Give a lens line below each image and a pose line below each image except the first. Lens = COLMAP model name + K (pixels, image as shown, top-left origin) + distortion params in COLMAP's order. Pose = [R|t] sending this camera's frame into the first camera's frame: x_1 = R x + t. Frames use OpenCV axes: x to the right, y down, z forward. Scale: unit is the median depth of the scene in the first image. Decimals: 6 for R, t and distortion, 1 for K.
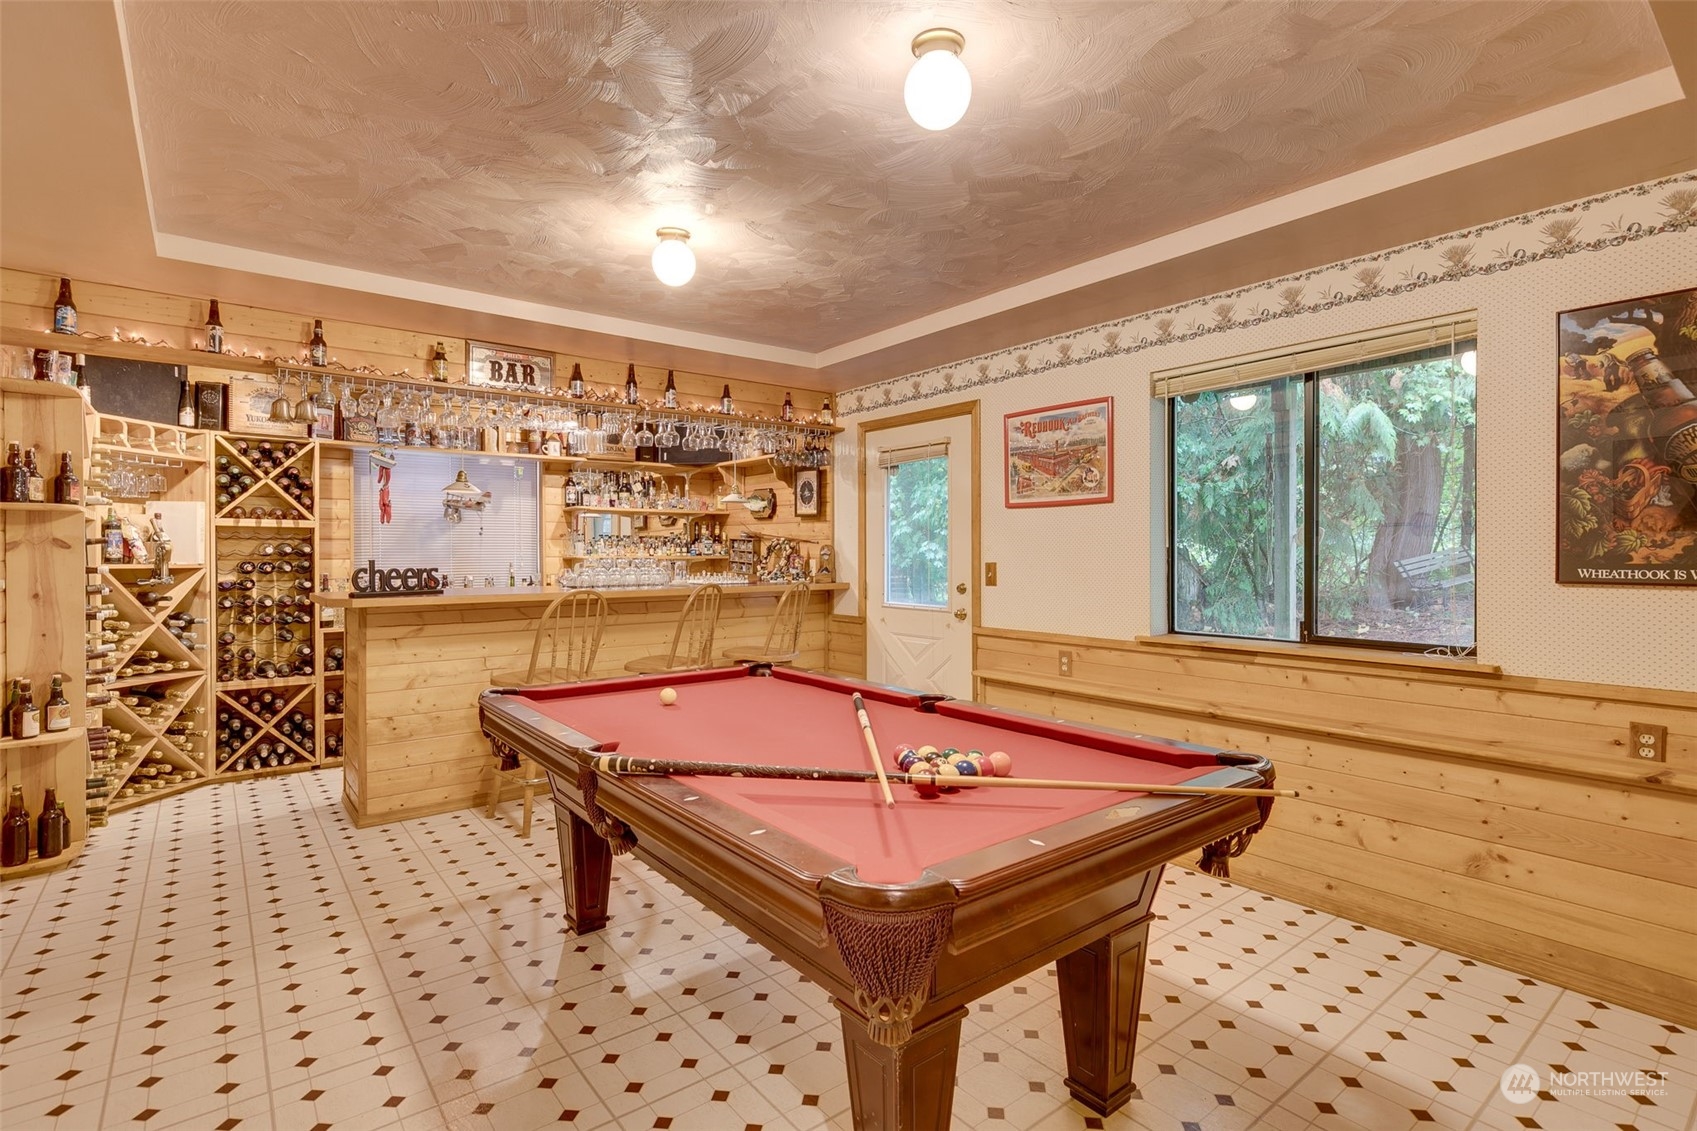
lens RADIAL K [[800.9, 0, 844.0], [0, 800.9, 555.4], [0, 0, 1]] dist [-0.000140, 0.001294]
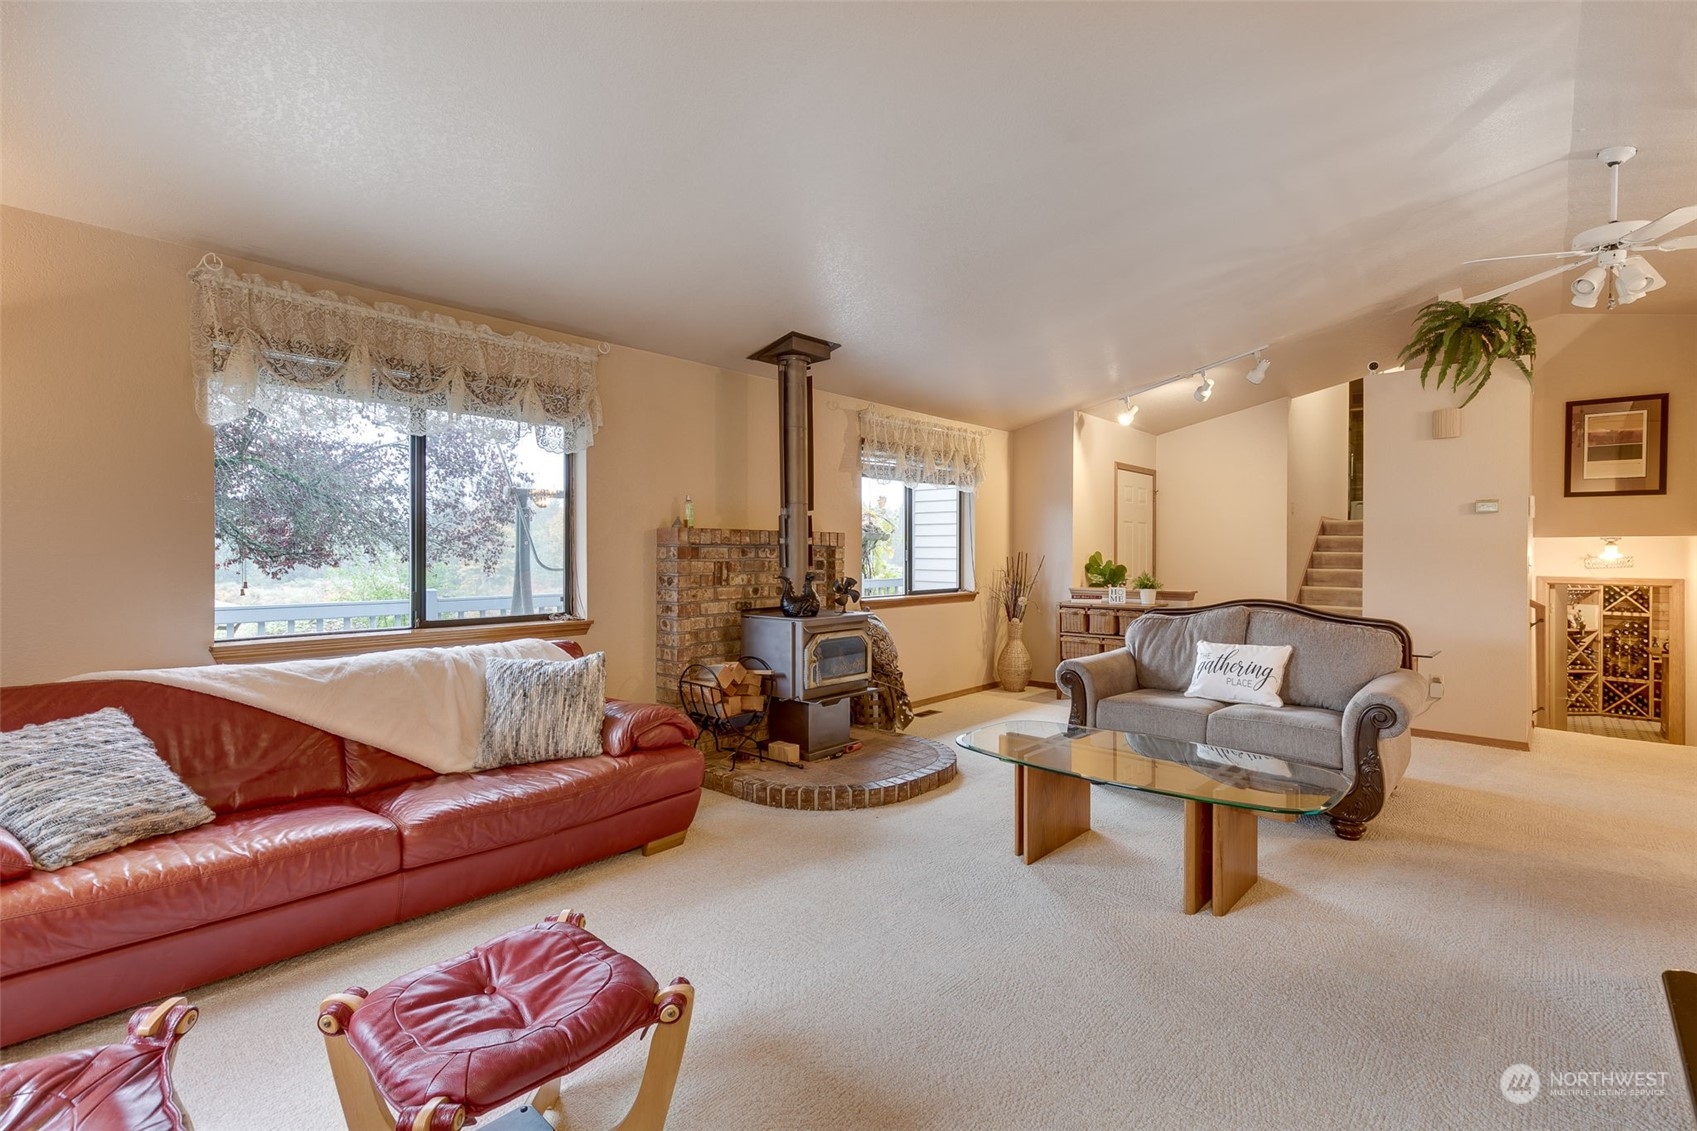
lens RADIAL K [[800.9, 0, 846.9], [0, 800.9, 556.8], [0, 0, 1]] dist [-0.000140, 0.001294]
pose [[0.178423, 0.005482, -0.983939, 1.192067], [-0.005487, 0.999974, 0.004576, -0.202722], [0.983939, 0.004582, 0.178448, -1.678978]]
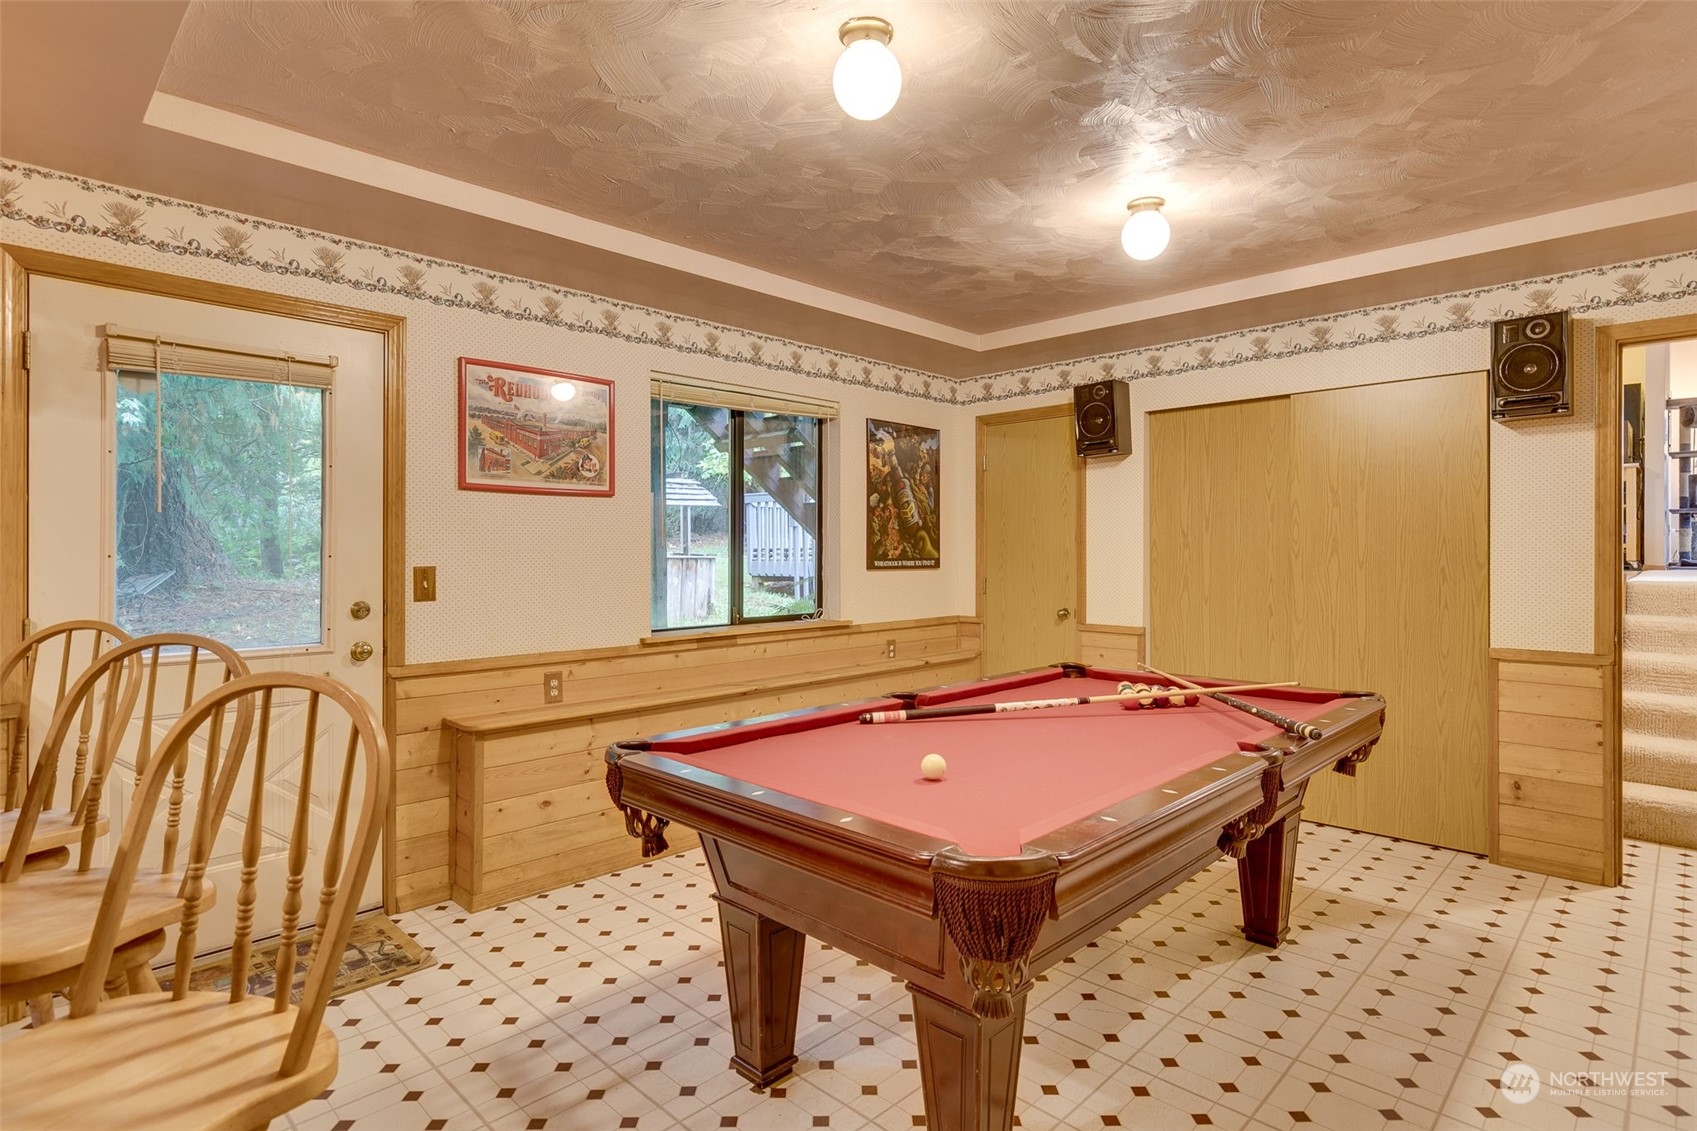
lens RADIAL K [[867.3, 0, 846.6], [0, 867.3, 554.1], [0, 0, 1]] dist [-0.001688, 0.000044]
pose [[-0.128409, 0.000917, 0.991721, -1.542137], [0.005305, 0.999986, -0.000238, 0.001204], [-0.991707, 0.005231, -0.128412, 1.952488]]
